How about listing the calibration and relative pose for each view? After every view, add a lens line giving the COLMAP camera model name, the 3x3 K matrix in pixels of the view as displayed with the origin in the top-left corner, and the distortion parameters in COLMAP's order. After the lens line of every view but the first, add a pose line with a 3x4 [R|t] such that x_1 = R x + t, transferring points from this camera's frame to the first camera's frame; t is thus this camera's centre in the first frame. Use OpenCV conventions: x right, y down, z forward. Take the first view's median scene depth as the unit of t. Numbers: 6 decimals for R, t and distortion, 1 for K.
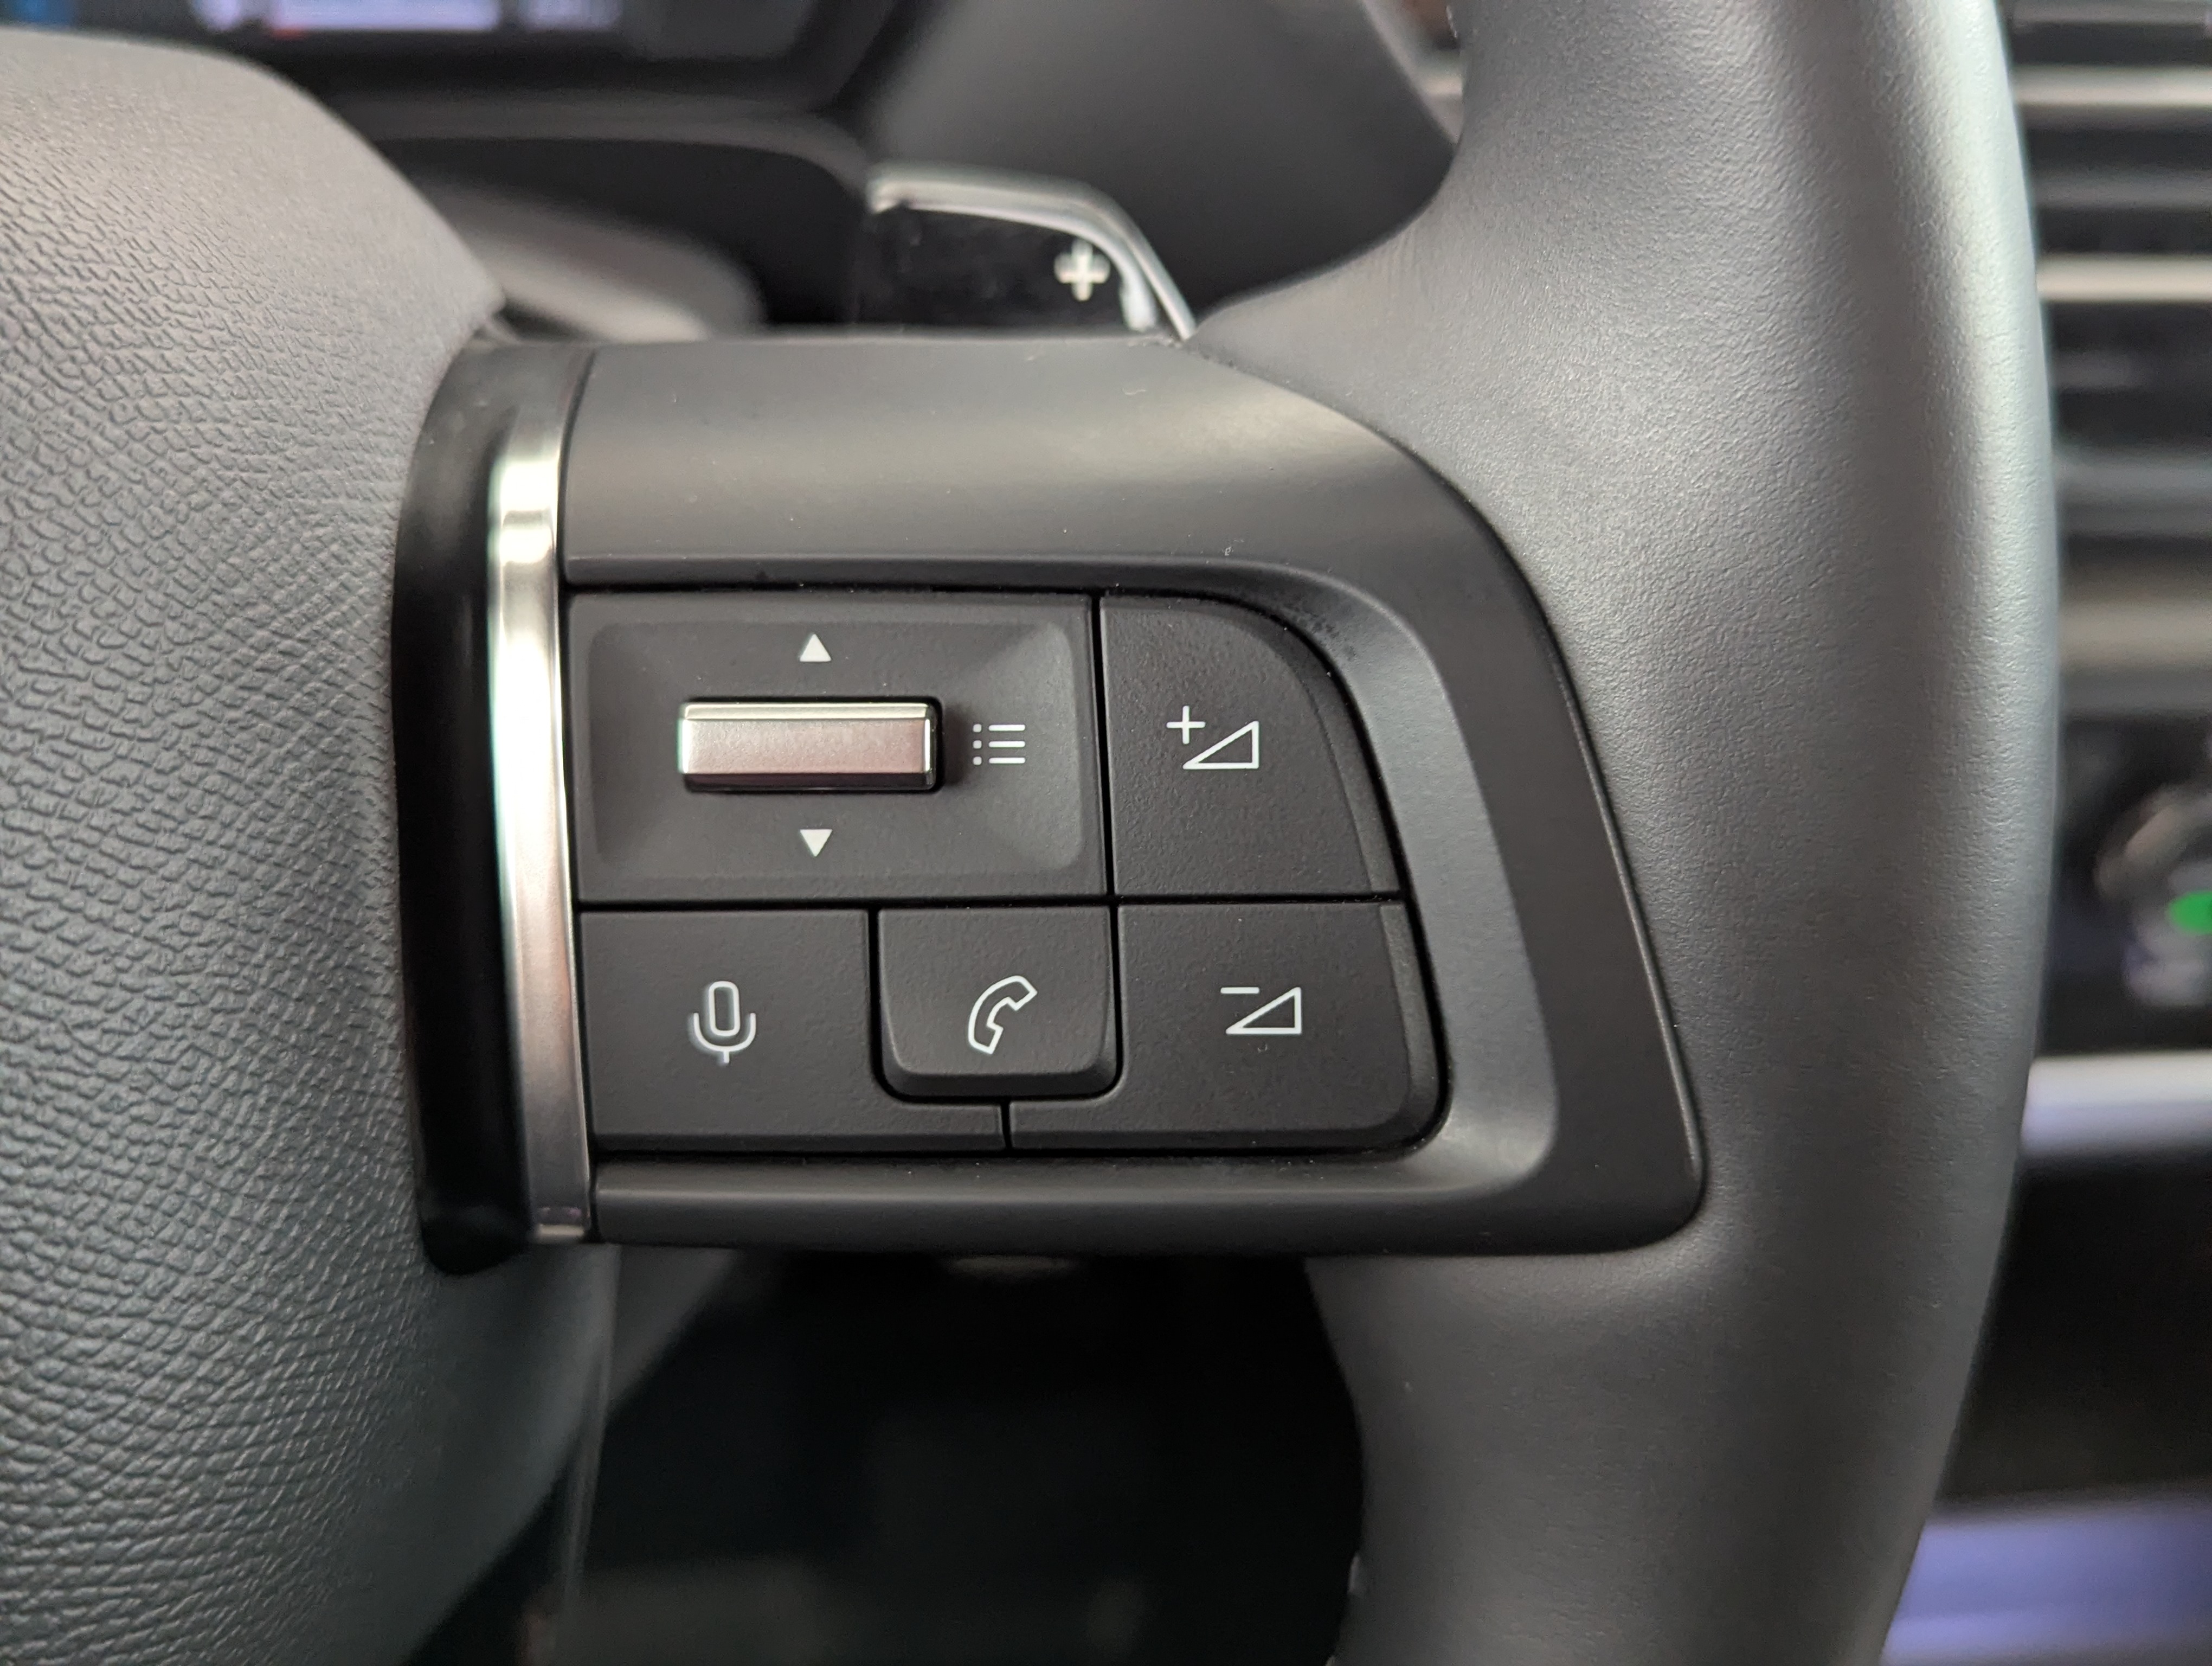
lens RADIAL K [[2104.0, 0, 1106.0], [0, 2104.0, 833.0], [0, 0, 1]] dist [0.053438, -0.023120]
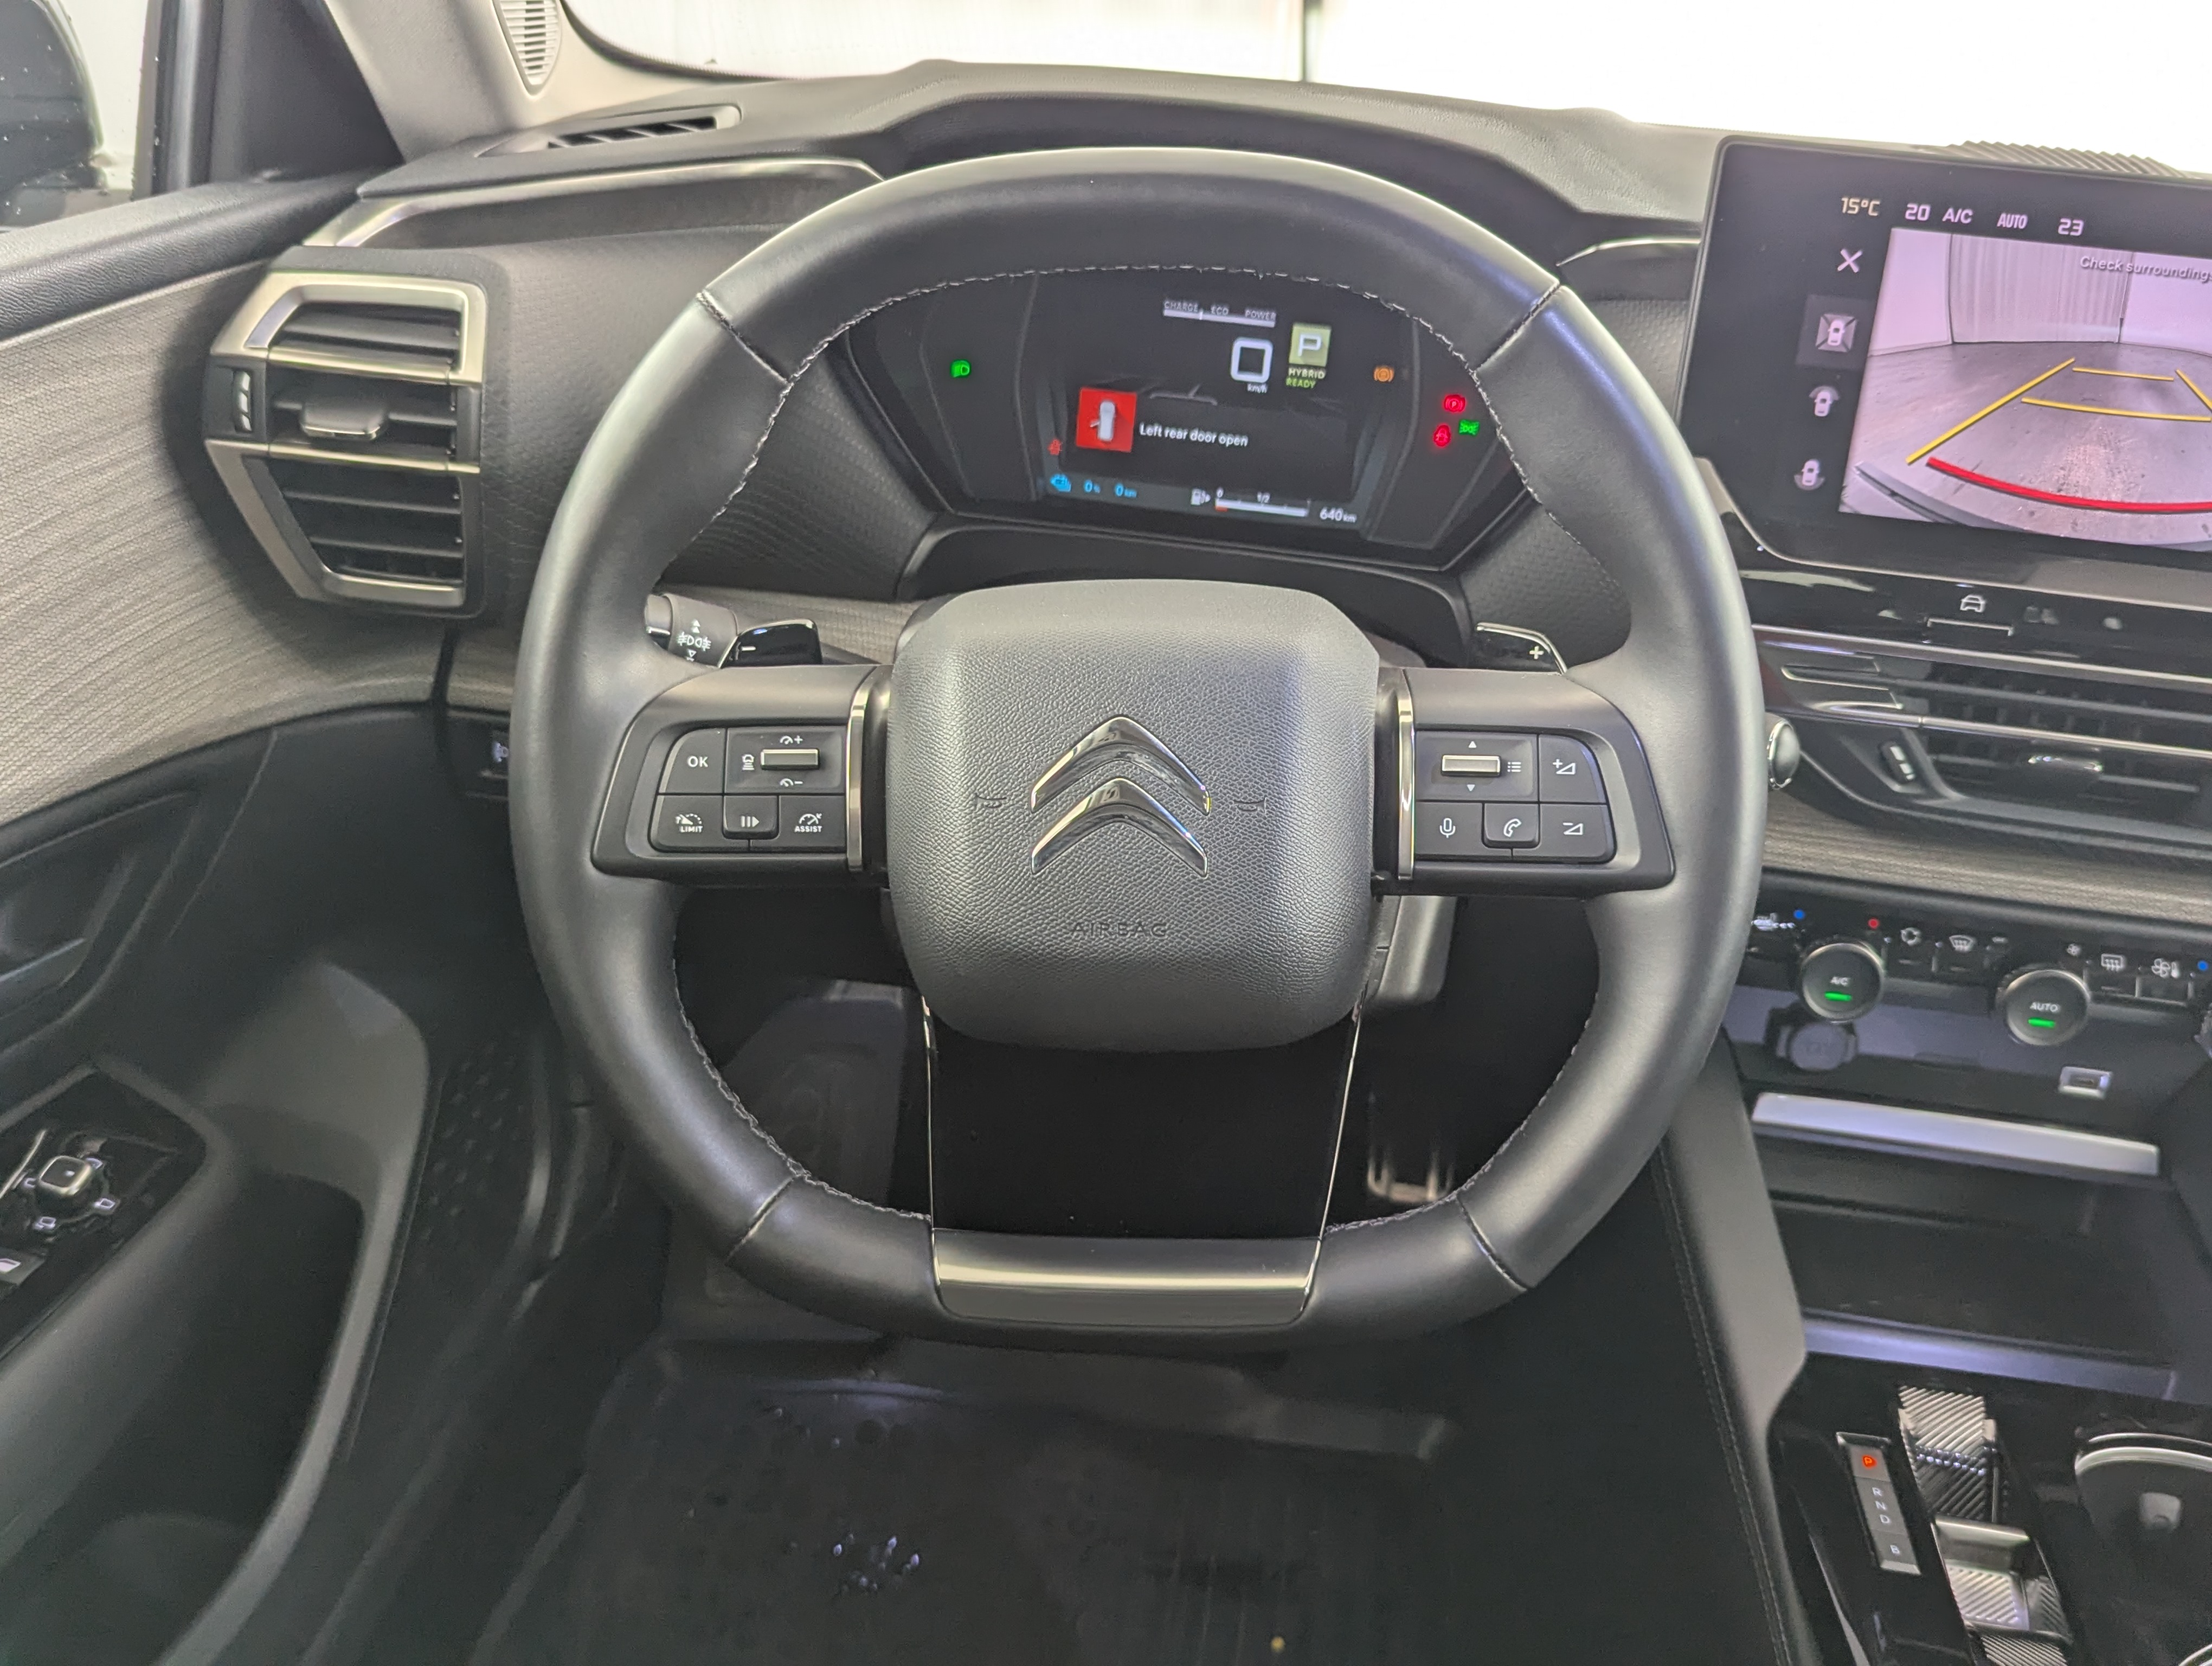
lens RADIAL K [[2125.5, 0, 1123.1], [0, 2125.5, 837.0], [0, 0, 1]] dist [0.049321, -0.036409]
pose [[0.982141, 0.041722, -0.183460, -0.031656], [-0.059984, 0.993655, -0.095145, 0.575135], [0.178326, 0.104450, 0.978412, -3.484435]]
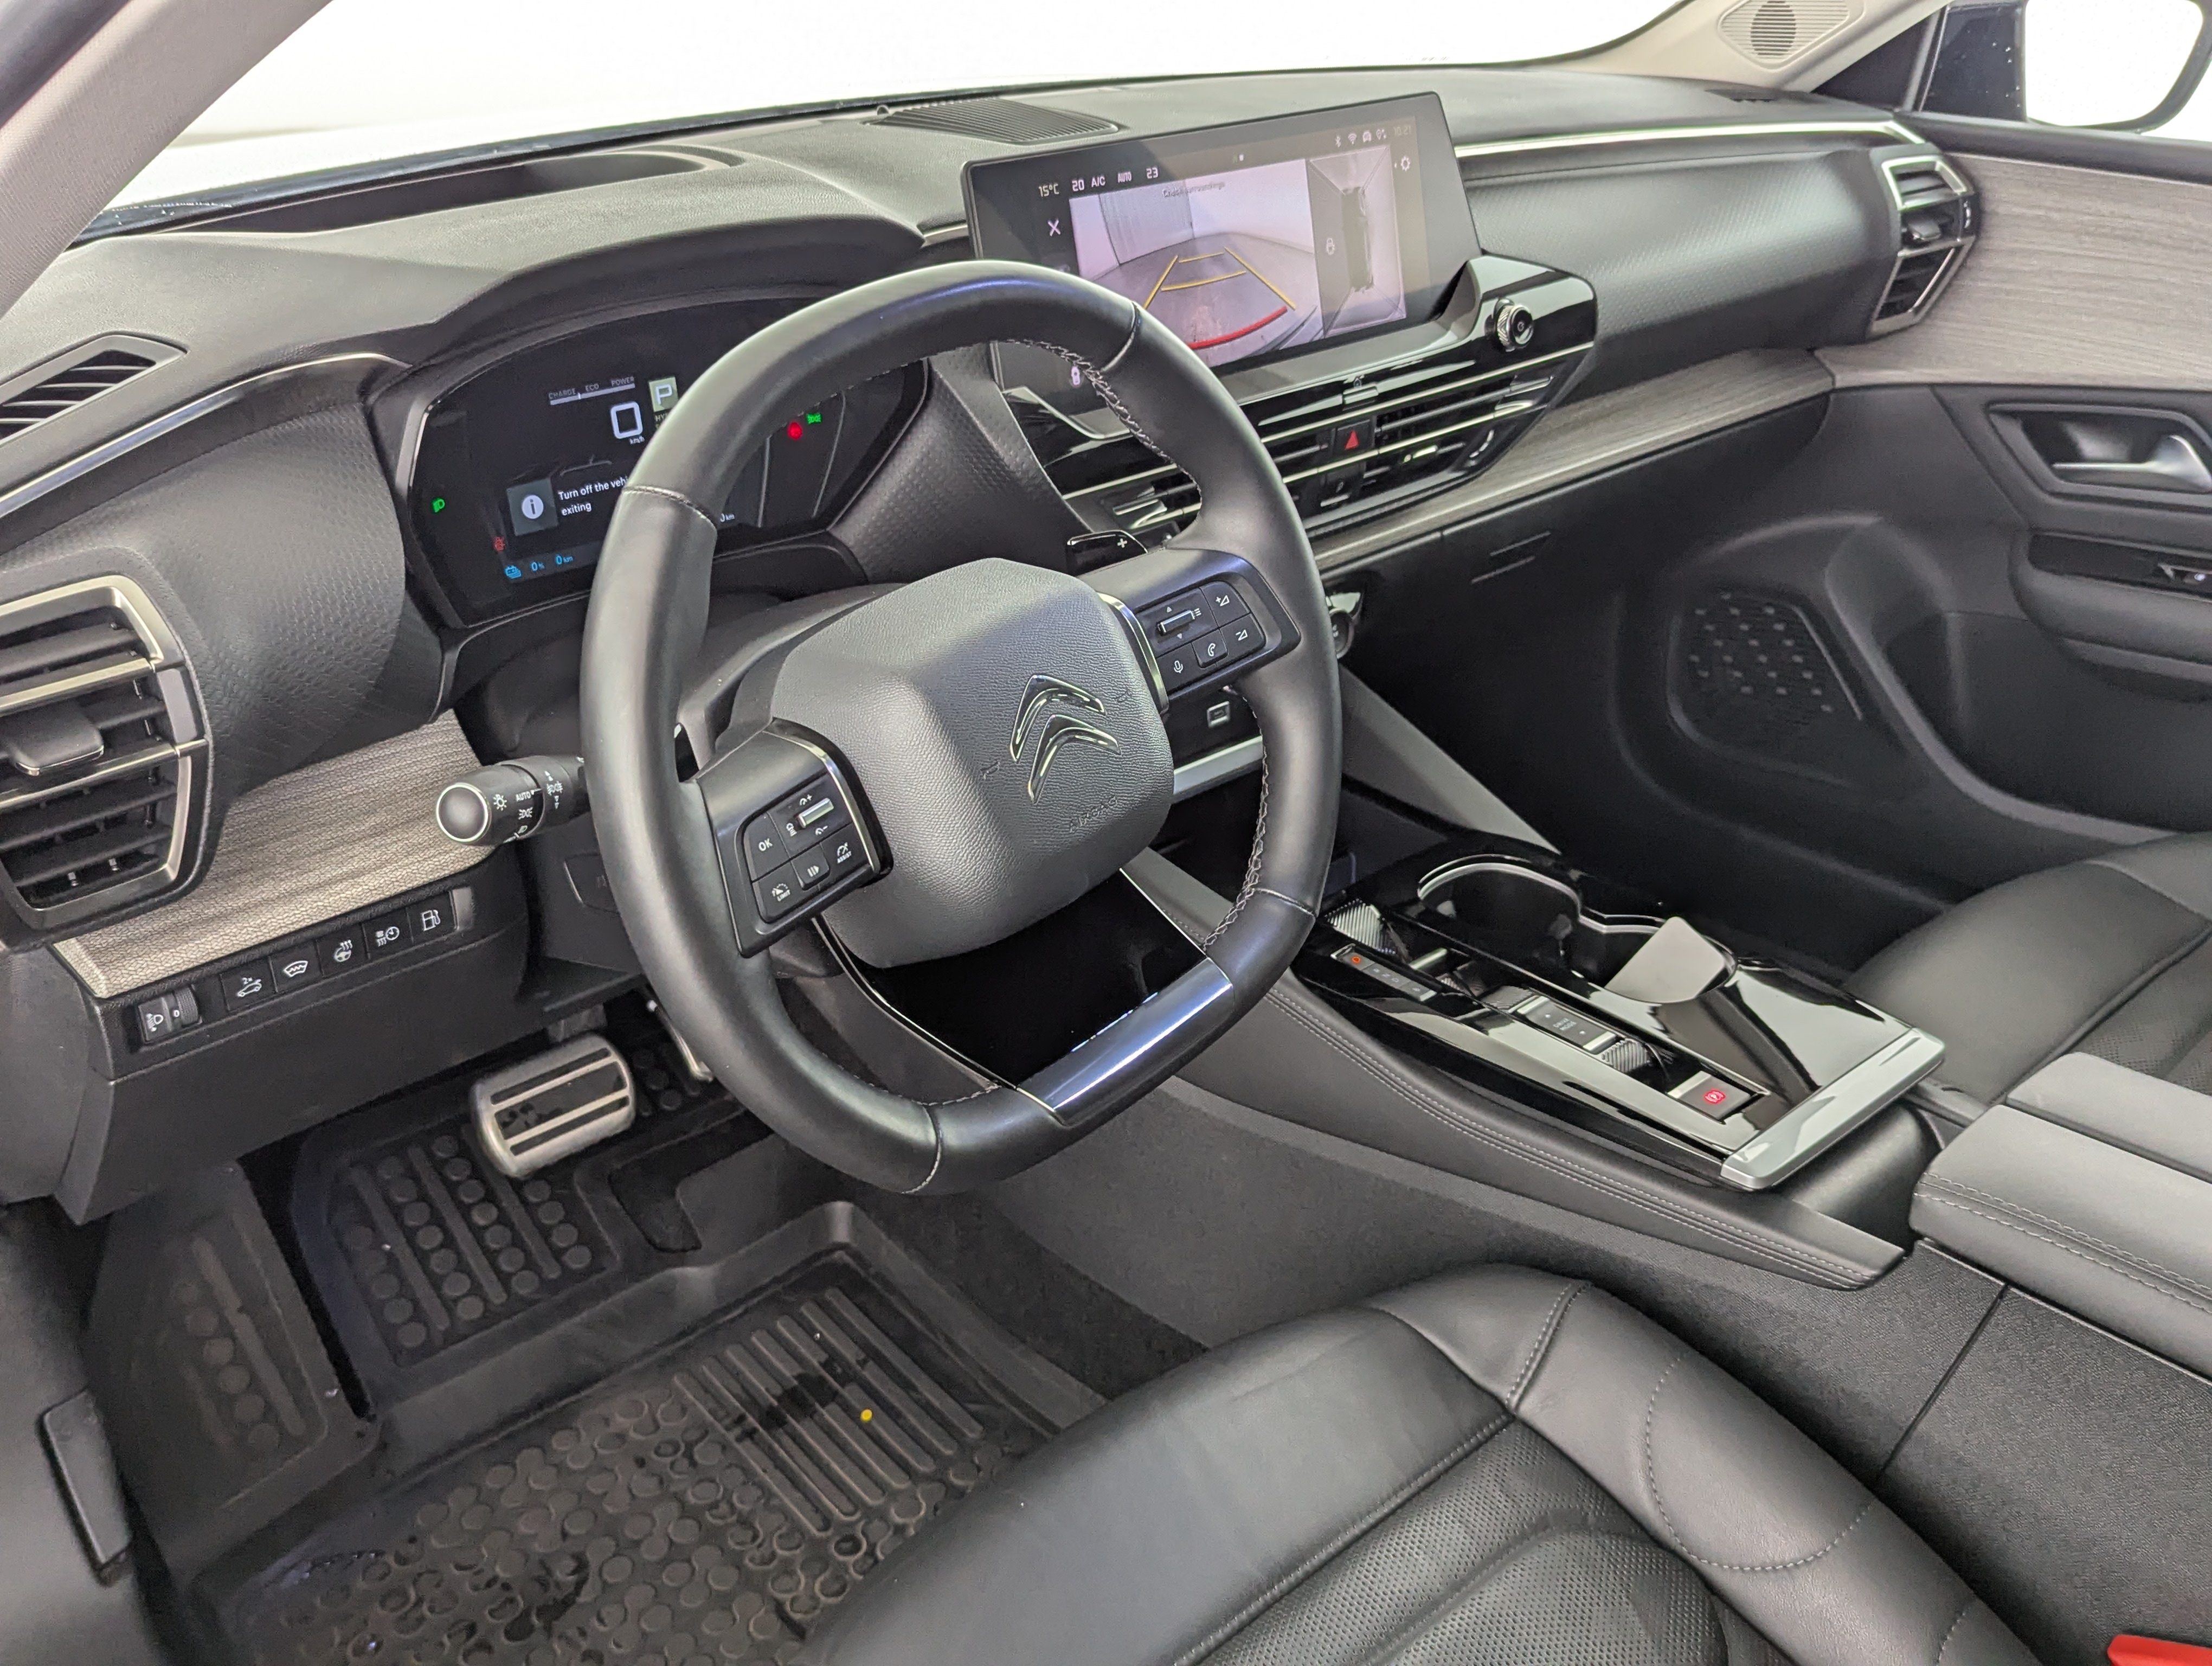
lens RADIAL K [[2072.1, 0, 1106.0], [0, 2072.1, 833.0], [0, 0, 1]] dist [0.055533, -0.003902]
pose [[0.776588, -0.397203, 0.489021, -3.768492], [0.401443, 0.910209, 0.101799, -0.193784], [-0.485547, 0.117258, 0.866311, -4.434948]]
